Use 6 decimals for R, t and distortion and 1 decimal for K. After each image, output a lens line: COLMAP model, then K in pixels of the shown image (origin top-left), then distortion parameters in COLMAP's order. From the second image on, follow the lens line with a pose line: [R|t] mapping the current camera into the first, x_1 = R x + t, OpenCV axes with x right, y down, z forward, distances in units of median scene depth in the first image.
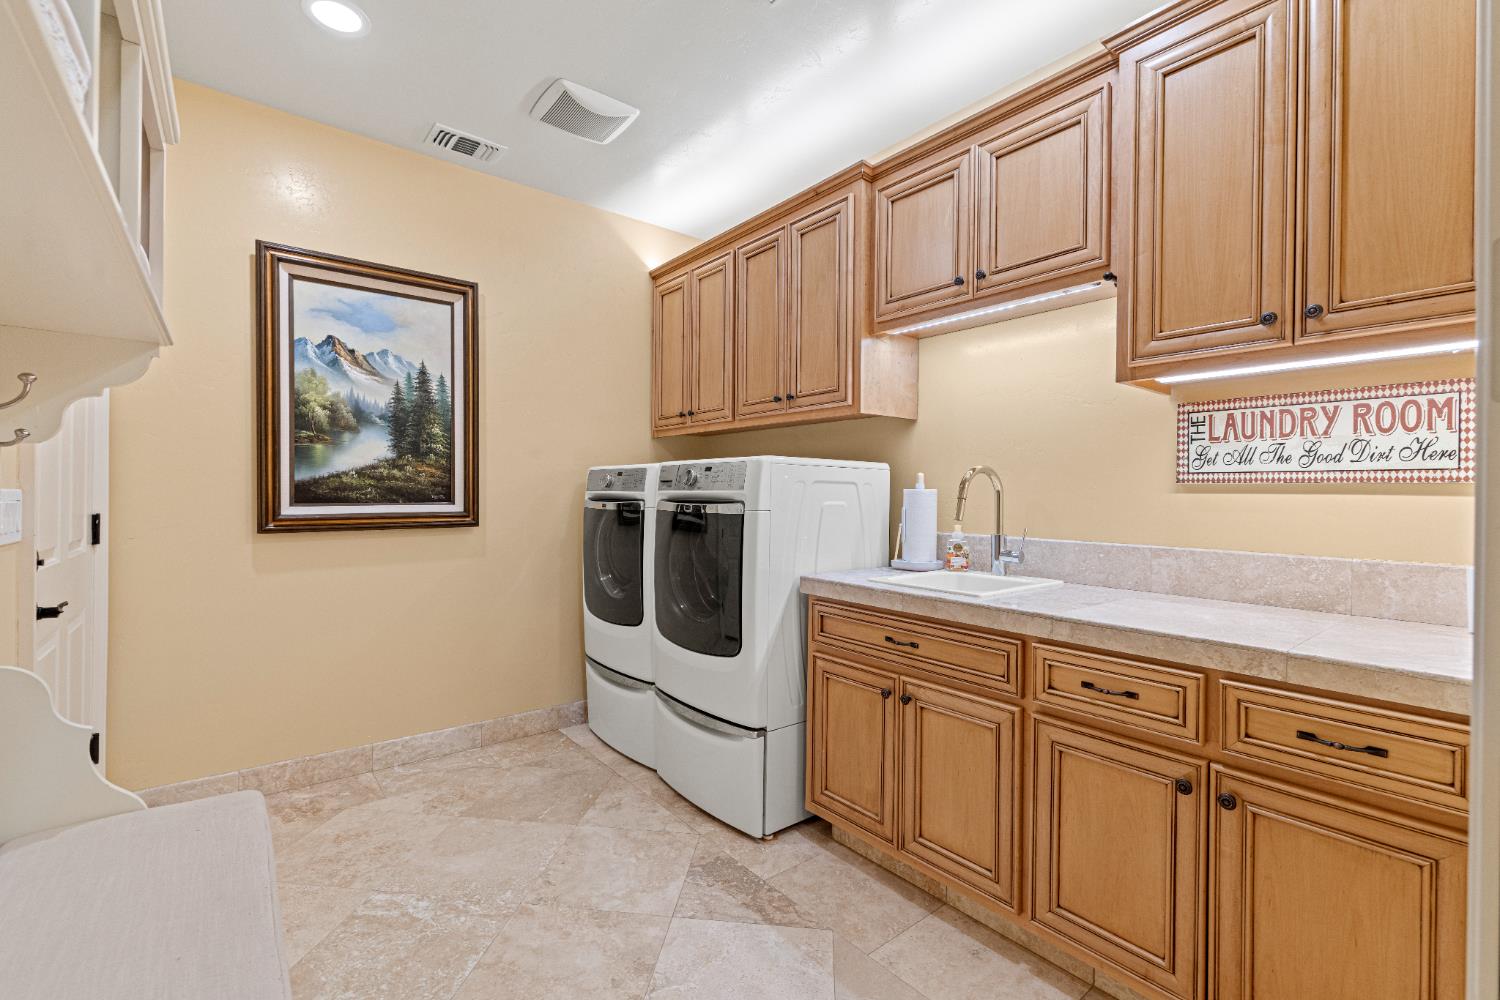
lens RADIAL K [[645.8, 0, 749.3], [0, 645.8, 500.9], [0, 0, 1]] dist [0.002205, 0.000087]
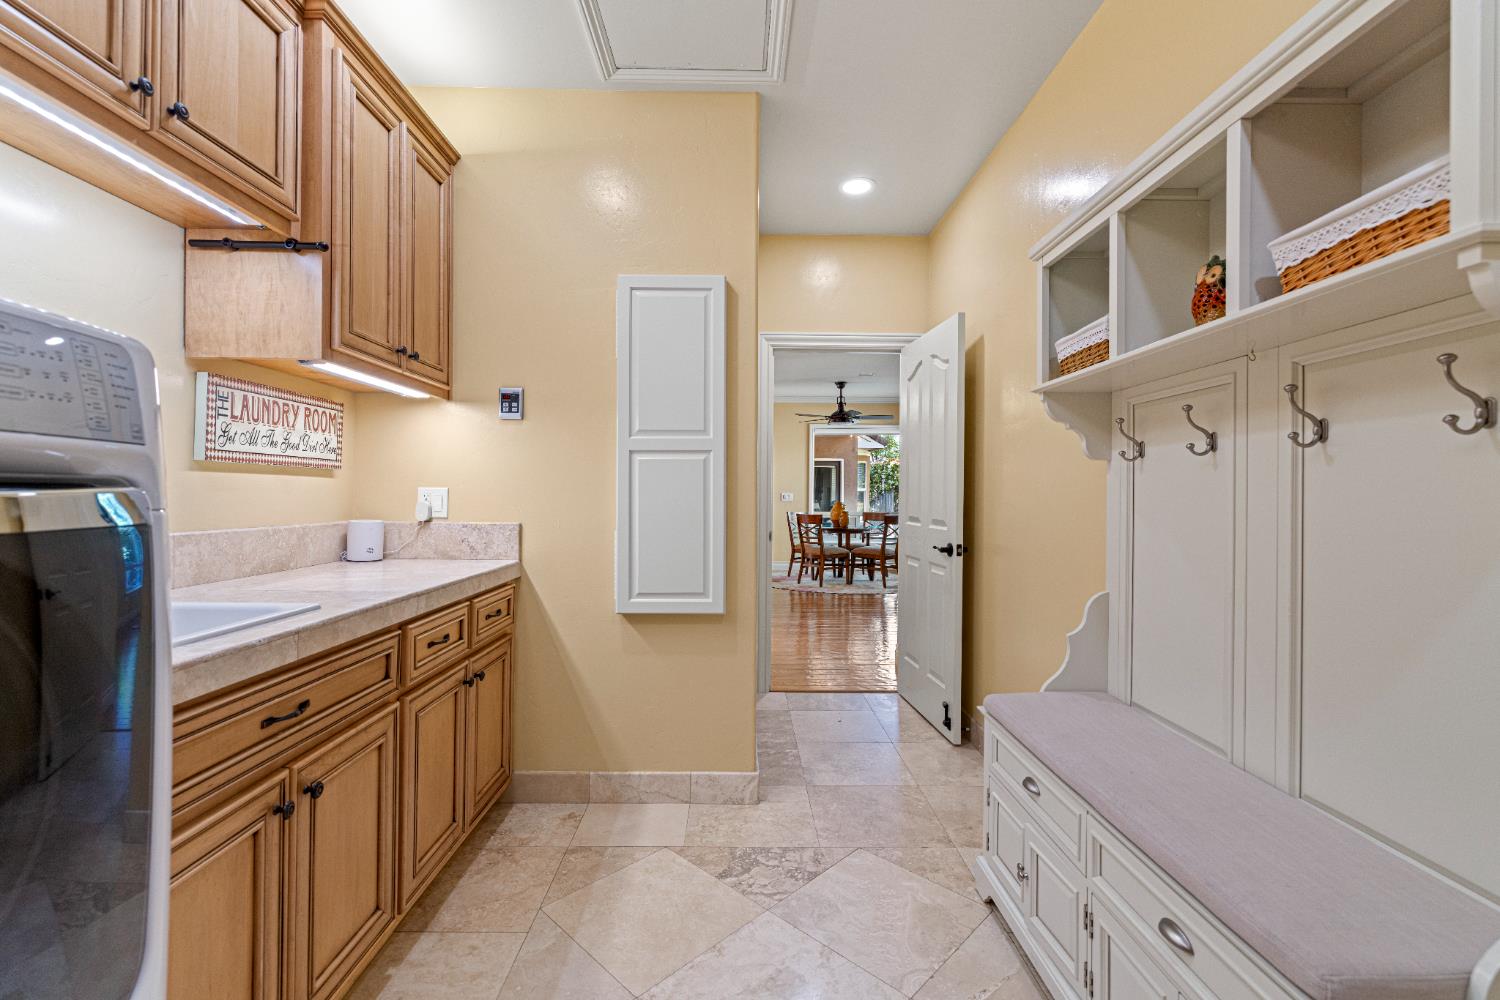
lens RADIAL K [[645.8, 0, 750.3], [0, 645.8, 492.5], [0, 0, 1]] dist [0.002205, 0.000087]
pose [[-0.787949, -0.016951, 0.615507, -0.539109], [-0.012377, 0.999855, 0.011690, -0.002312], [-0.615616, 0.001593, -0.788045, 1.360666]]
